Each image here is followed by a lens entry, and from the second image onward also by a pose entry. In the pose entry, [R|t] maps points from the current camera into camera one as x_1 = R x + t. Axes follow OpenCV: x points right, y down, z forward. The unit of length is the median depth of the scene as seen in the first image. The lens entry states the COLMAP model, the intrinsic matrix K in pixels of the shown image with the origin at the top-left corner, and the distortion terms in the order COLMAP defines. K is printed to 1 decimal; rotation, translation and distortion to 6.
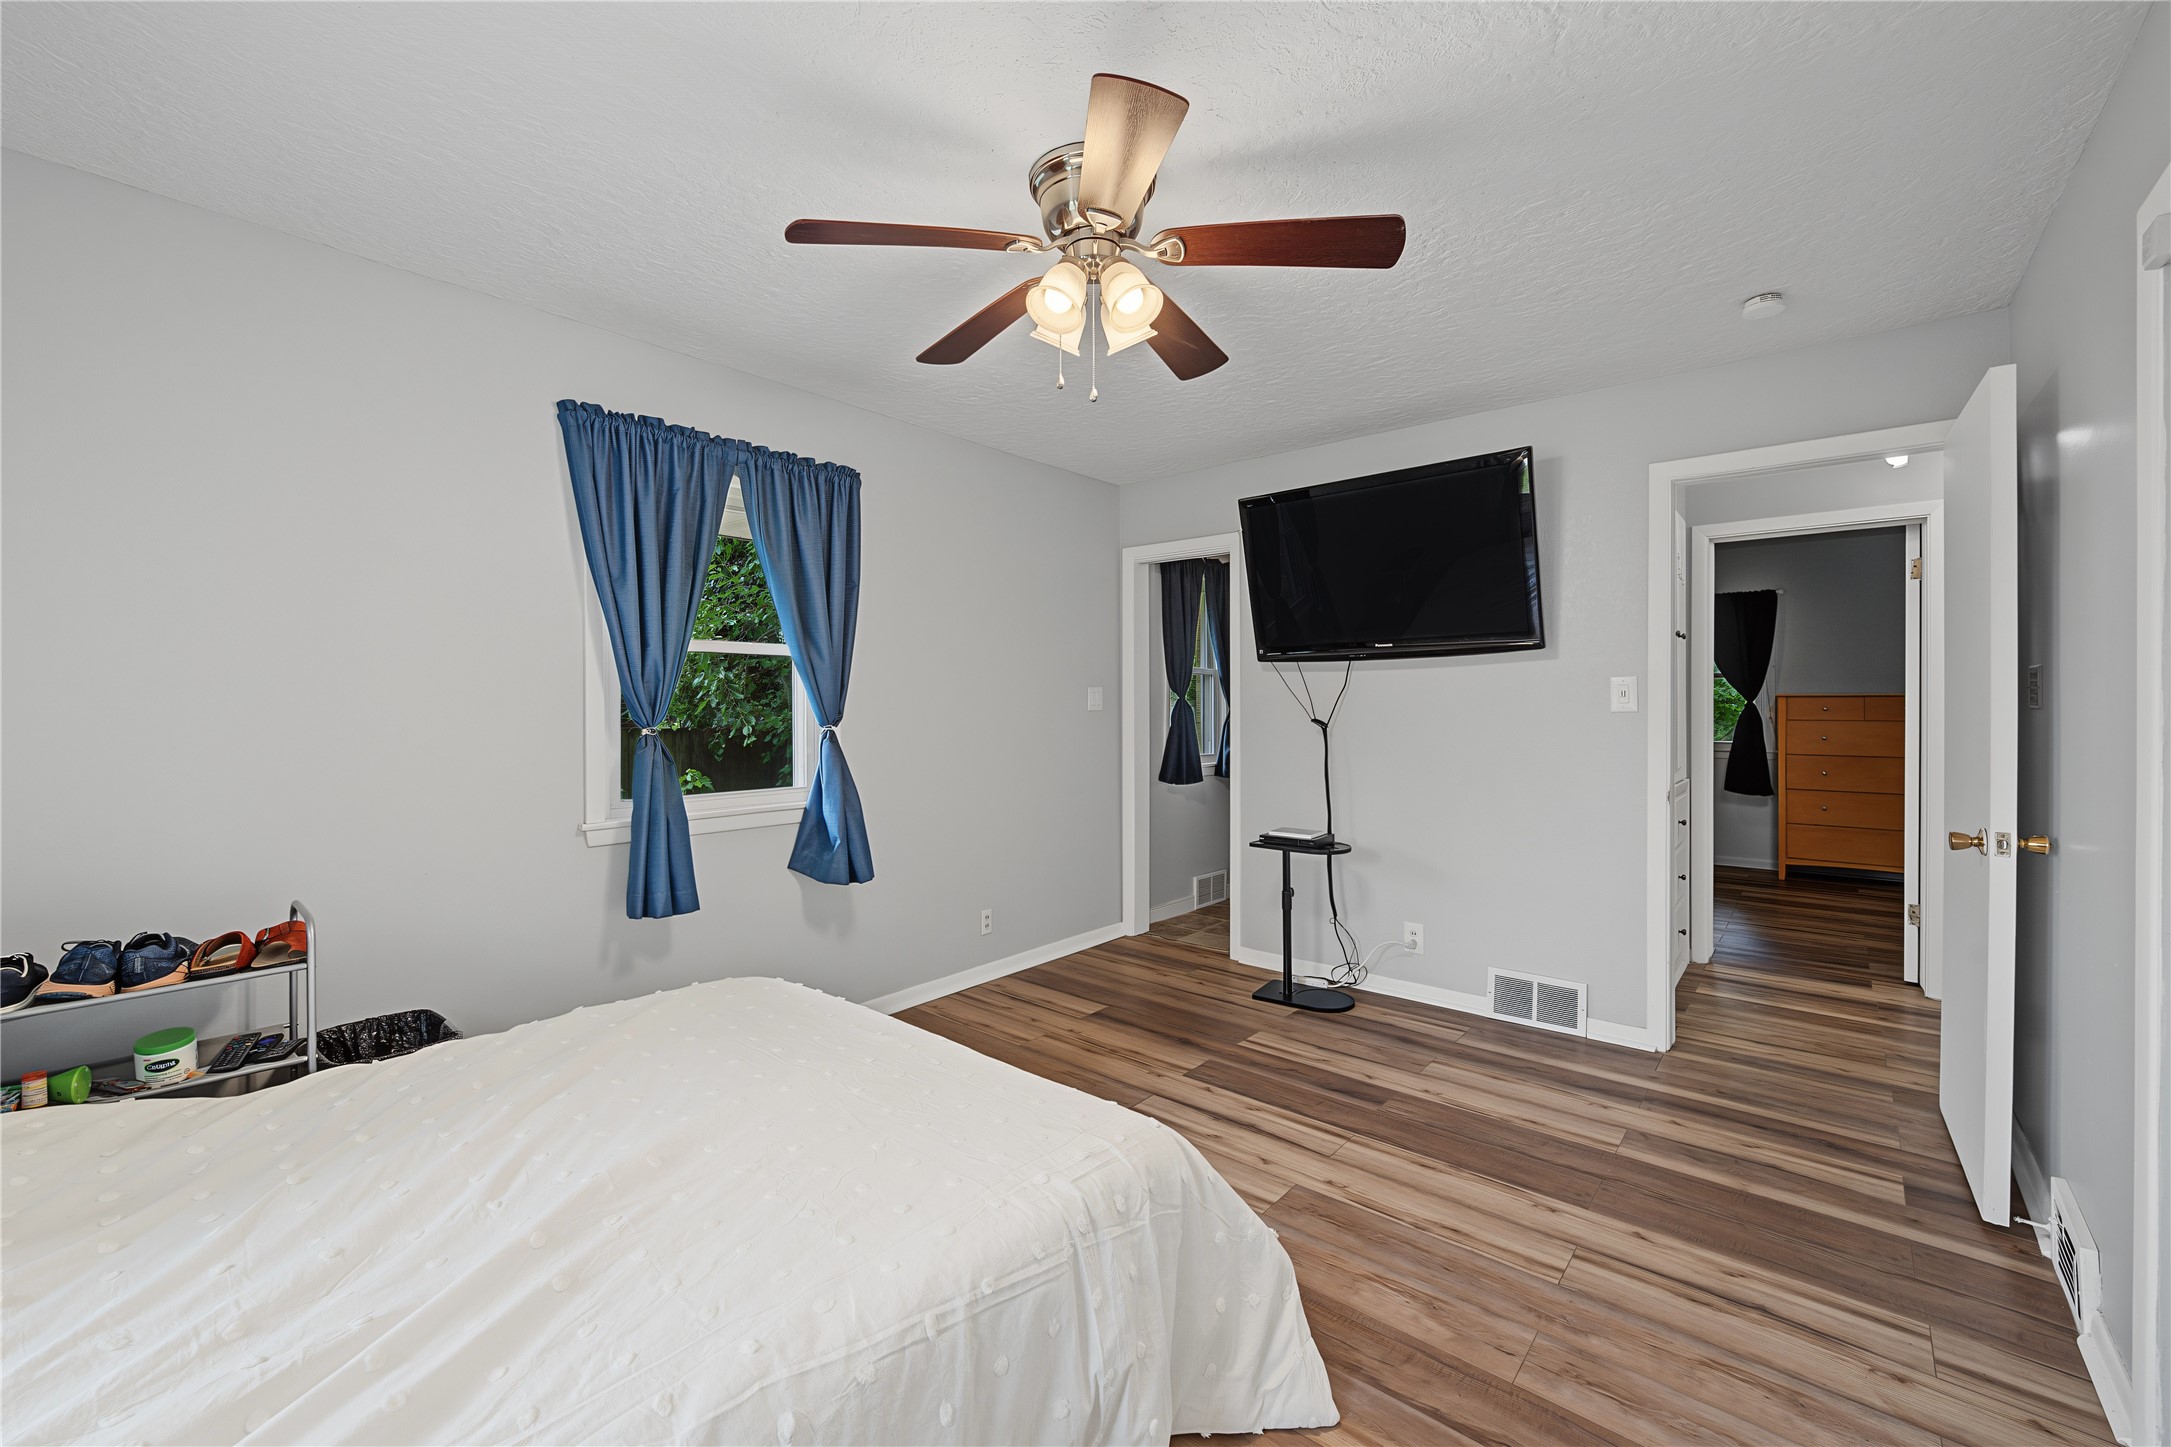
lens RADIAL K [[875.7, 0, 1086.3], [0, 875.7, 716.1], [0, 0, 1]] dist [0.003645, 0.000001]
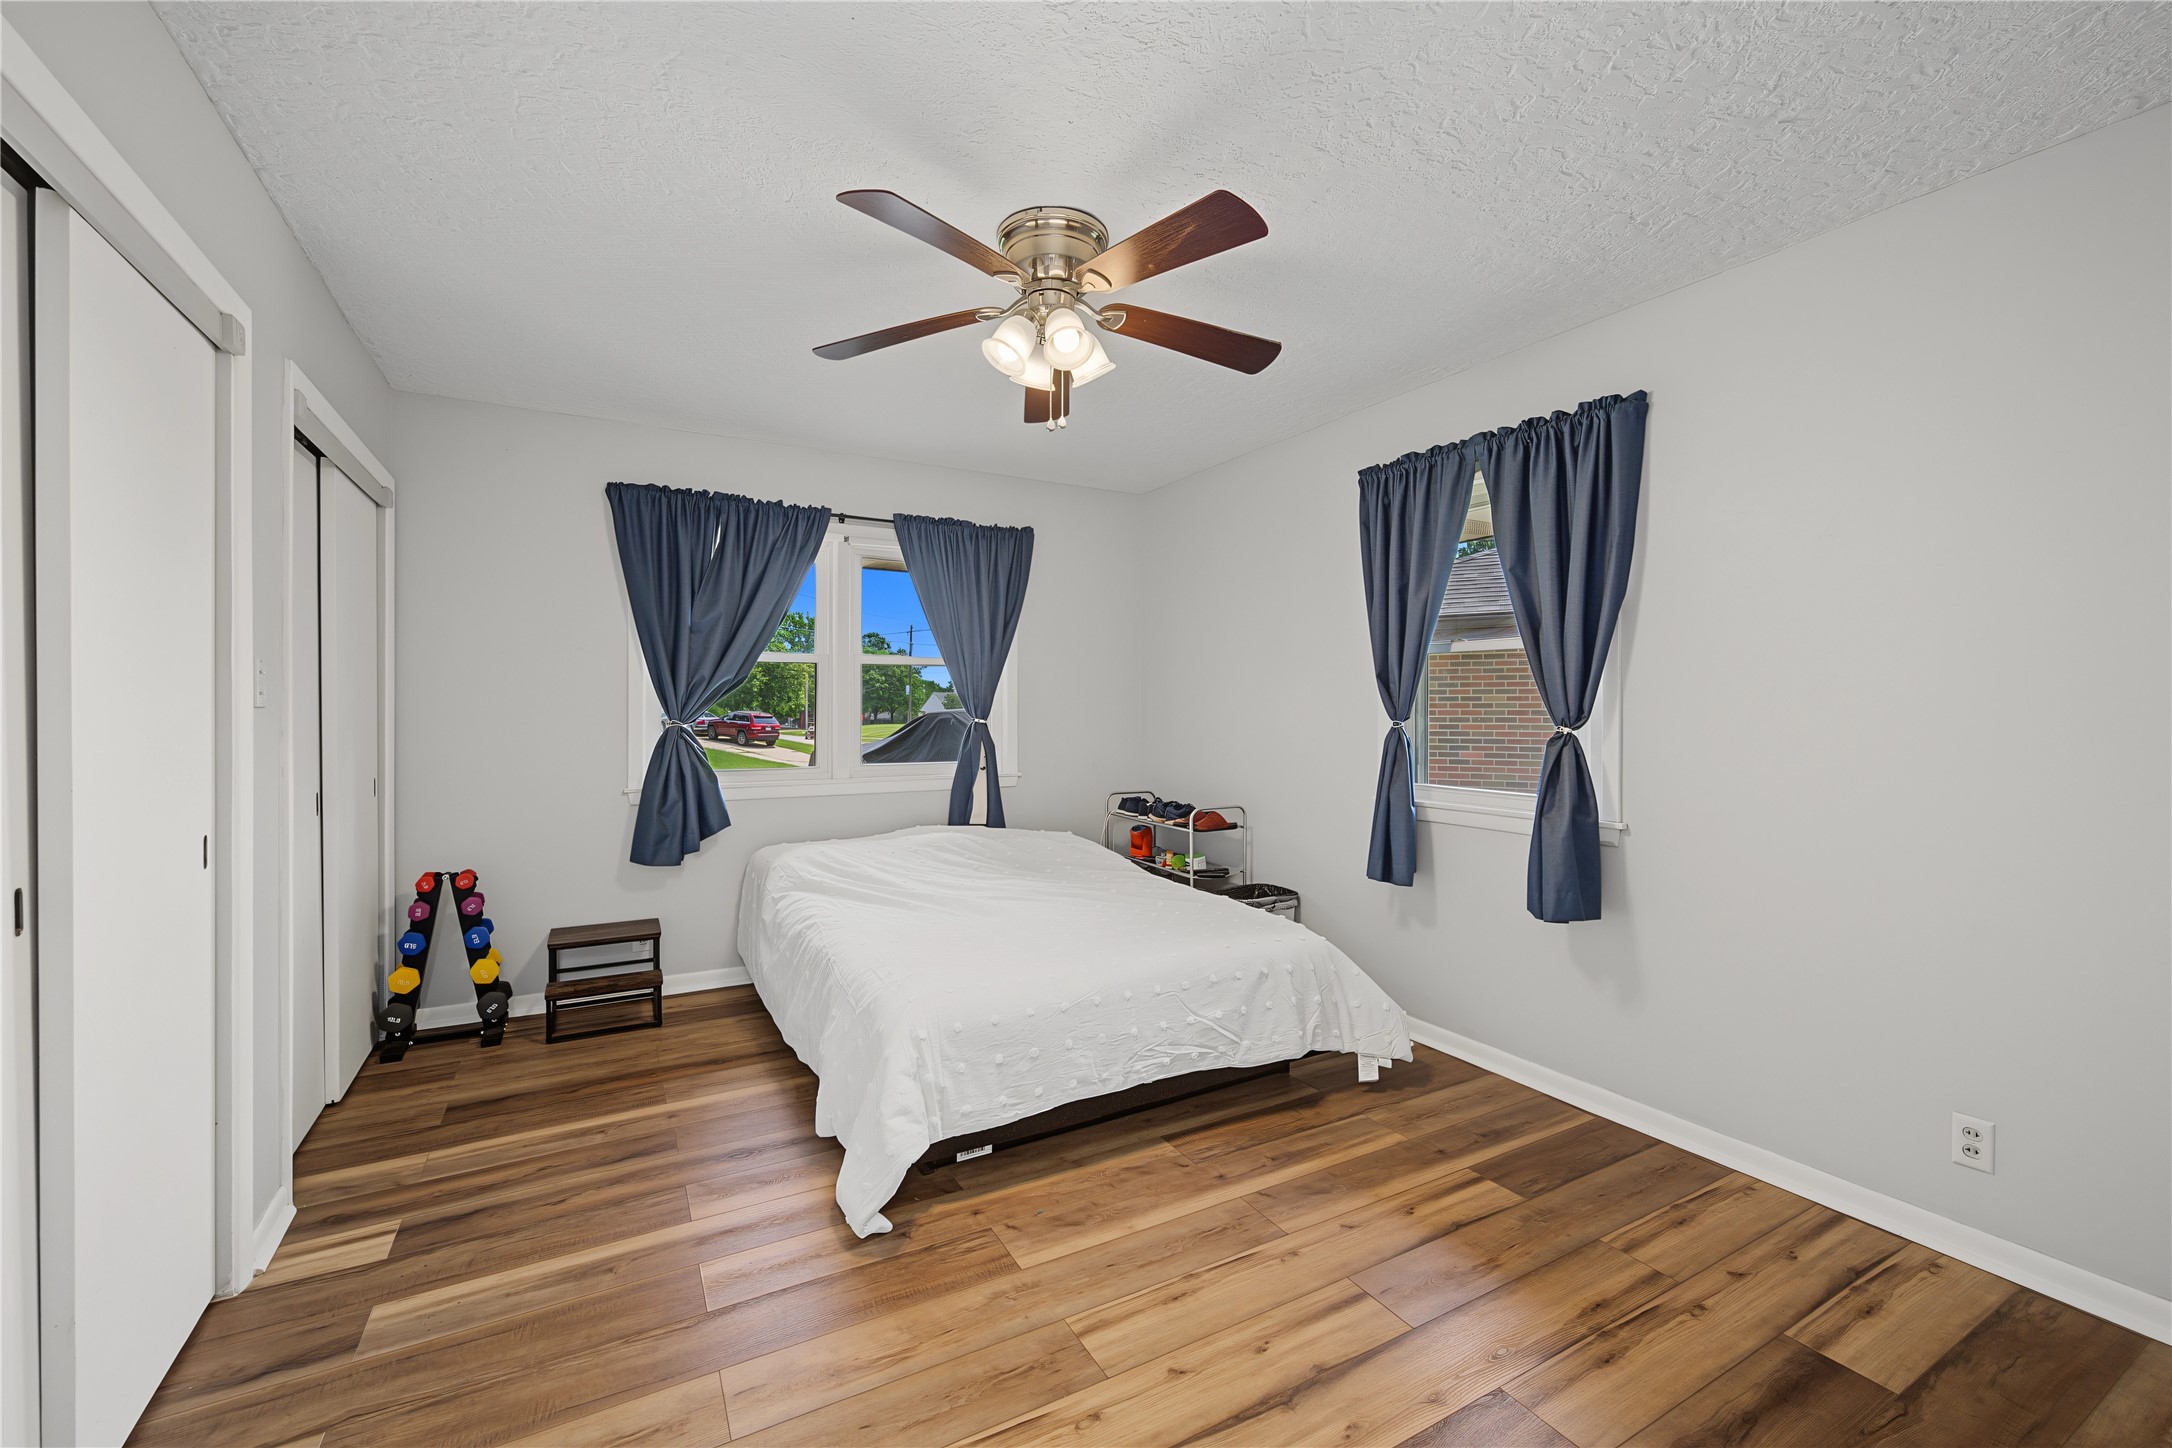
lens RADIAL K [[876.1, 0, 1091.5], [0, 876.1, 716.5], [0, 0, 1]] dist [0.003645, 0.000001]
pose [[-0.337335, 0.007428, -0.941355, 0.704193], [-0.019937, 0.999688, 0.015033, -0.002135], [0.941173, 0.023839, -0.337082, 0.948793]]
